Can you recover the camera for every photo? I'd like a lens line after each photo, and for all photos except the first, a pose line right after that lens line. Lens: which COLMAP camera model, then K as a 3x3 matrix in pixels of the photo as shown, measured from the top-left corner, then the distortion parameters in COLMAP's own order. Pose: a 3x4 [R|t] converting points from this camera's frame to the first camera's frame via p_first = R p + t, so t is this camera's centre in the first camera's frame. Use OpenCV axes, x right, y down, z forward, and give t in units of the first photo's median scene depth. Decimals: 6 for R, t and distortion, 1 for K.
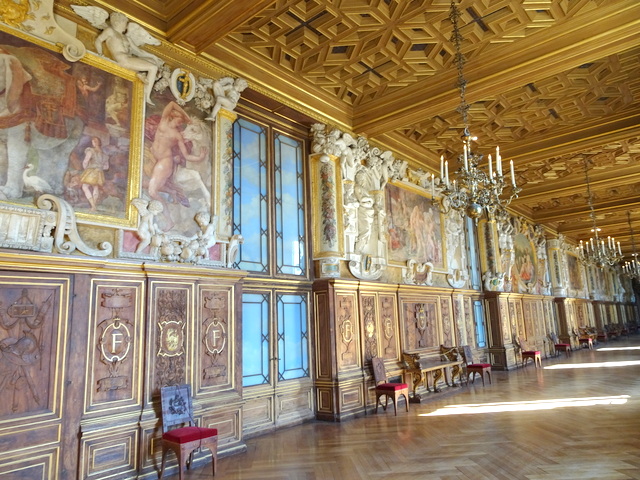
lens RADIAL K [[458.4, 0, 319.3], [0, 458.4, 240.4], [0, 0, 1]] dist [0.006421, -0.006132]
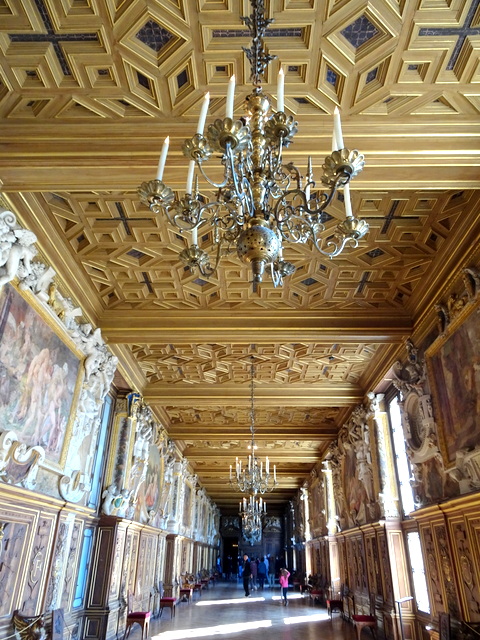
lens RADIAL K [[458.4, 0, 240.1], [0, 458.4, 318.9], [0, 0, 1]] dist [0.006421, -0.006132]
pose [[0.780381, 0.329955, 0.531164, 0.056568], [-0.154959, 0.924998, -0.346938, 0.045090], [-0.605799, 0.188435, 0.772981, 0.276407]]
